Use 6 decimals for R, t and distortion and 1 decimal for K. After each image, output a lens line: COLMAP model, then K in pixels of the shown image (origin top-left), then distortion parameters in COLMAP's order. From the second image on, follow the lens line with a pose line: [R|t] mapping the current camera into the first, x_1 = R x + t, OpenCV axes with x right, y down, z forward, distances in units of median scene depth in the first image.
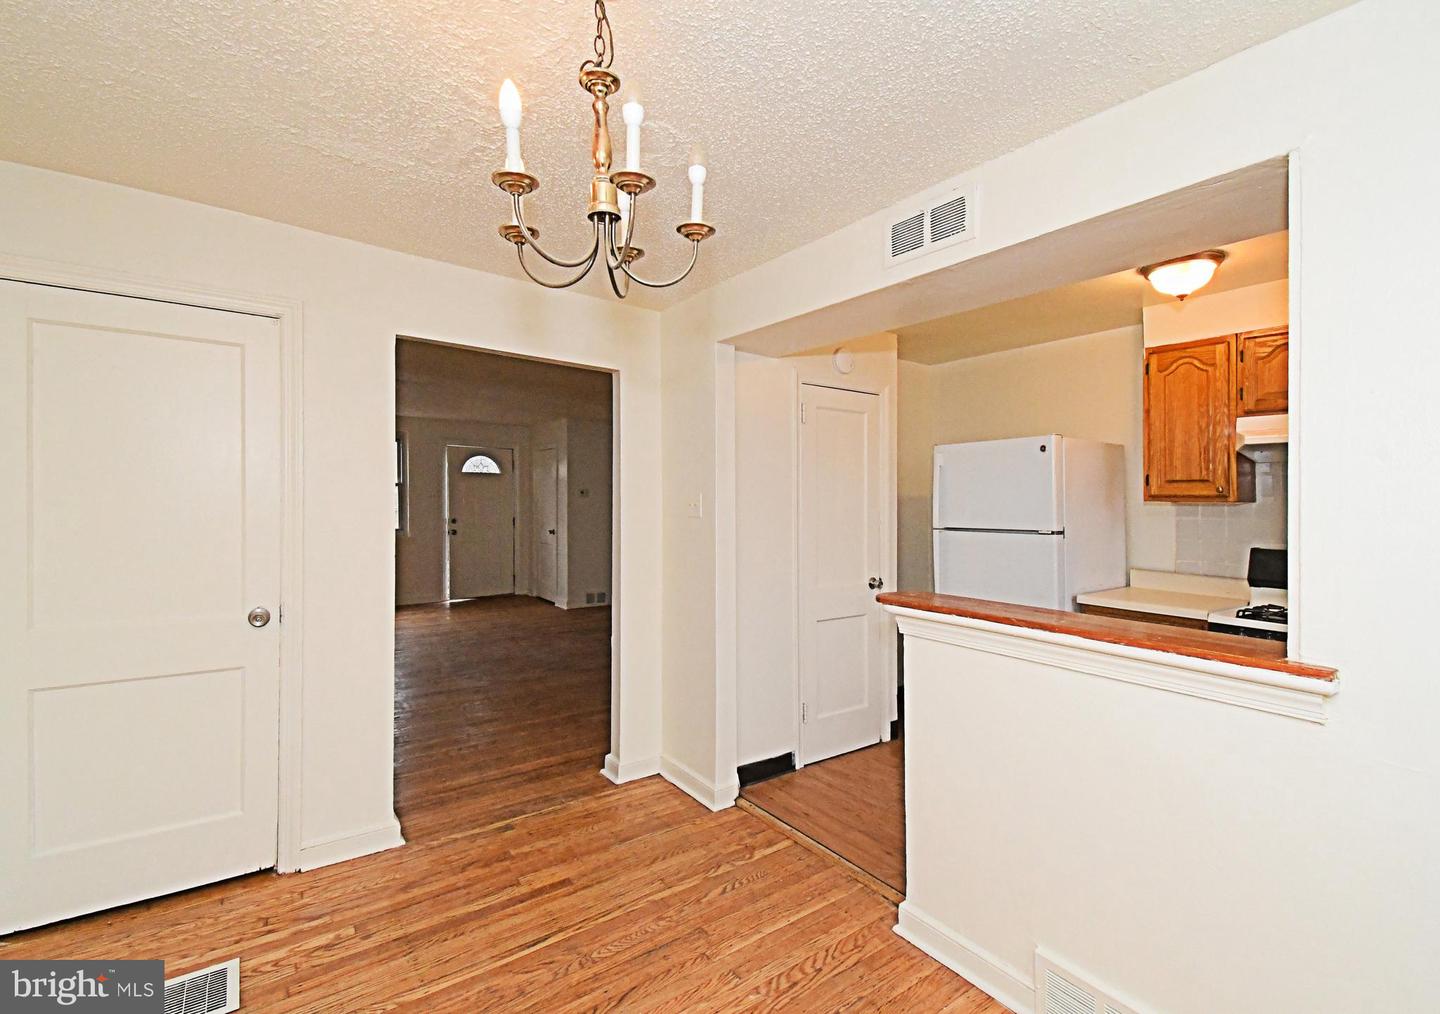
lens RADIAL K [[653.9, 0, 715.9], [0, 653.9, 495.2], [0, 0, 1]] dist [0.019736, -0.015110]
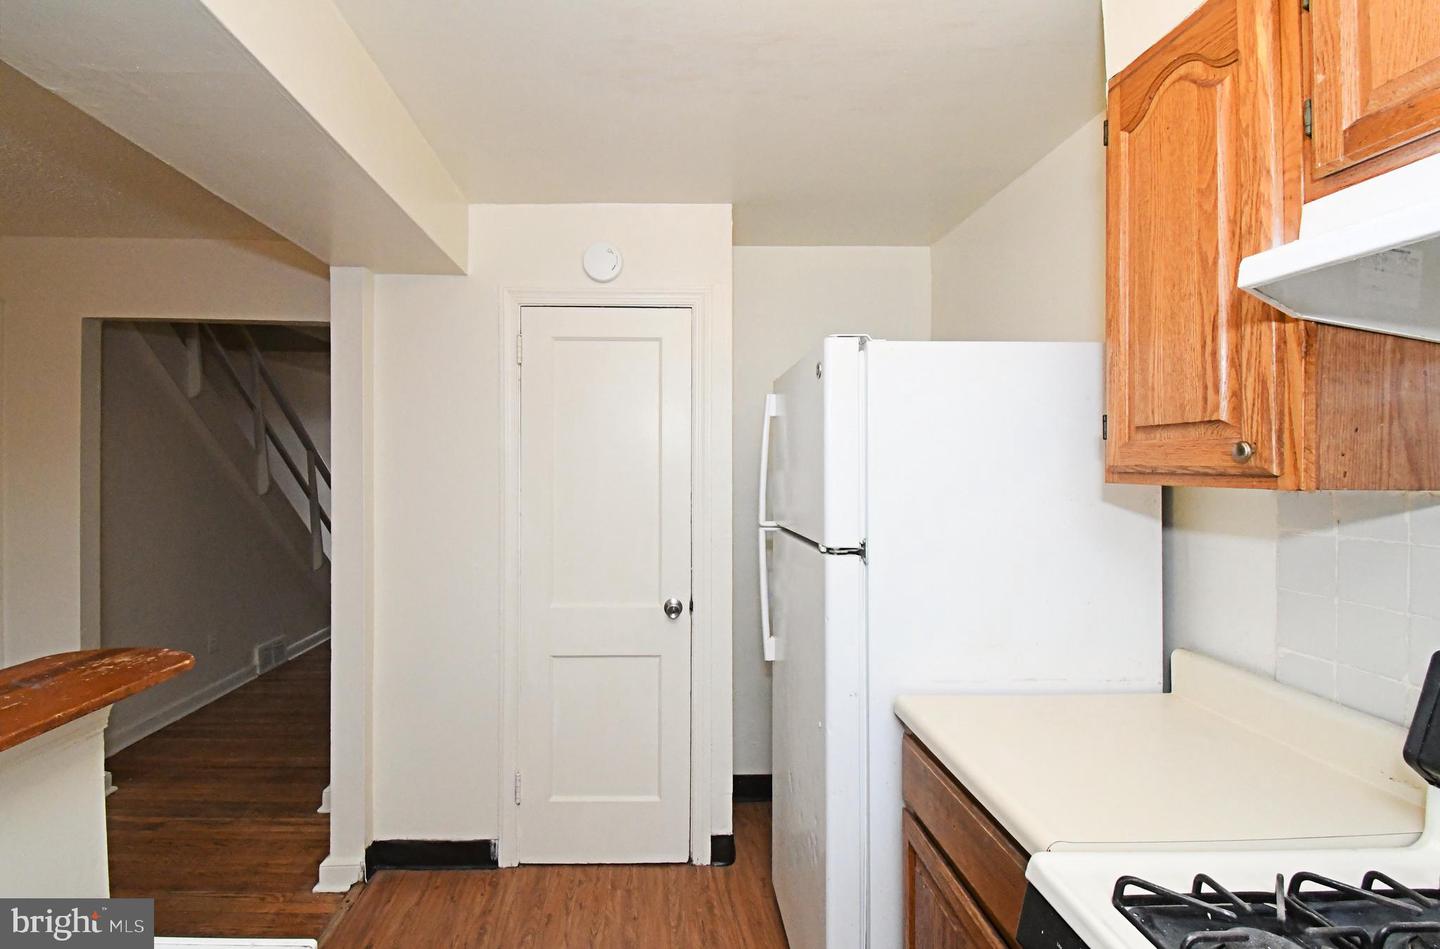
lens RADIAL K [[619.4, 0, 687.0], [0, 619.4, 469.2], [0, 0, 1]] dist [0.003589, -0.020333]
pose [[0.833490, -0.002752, -0.552528, 0.880872], [0.007514, 0.999952, 0.006355, -0.005375], [0.552484, -0.009448, 0.833470, 0.775145]]
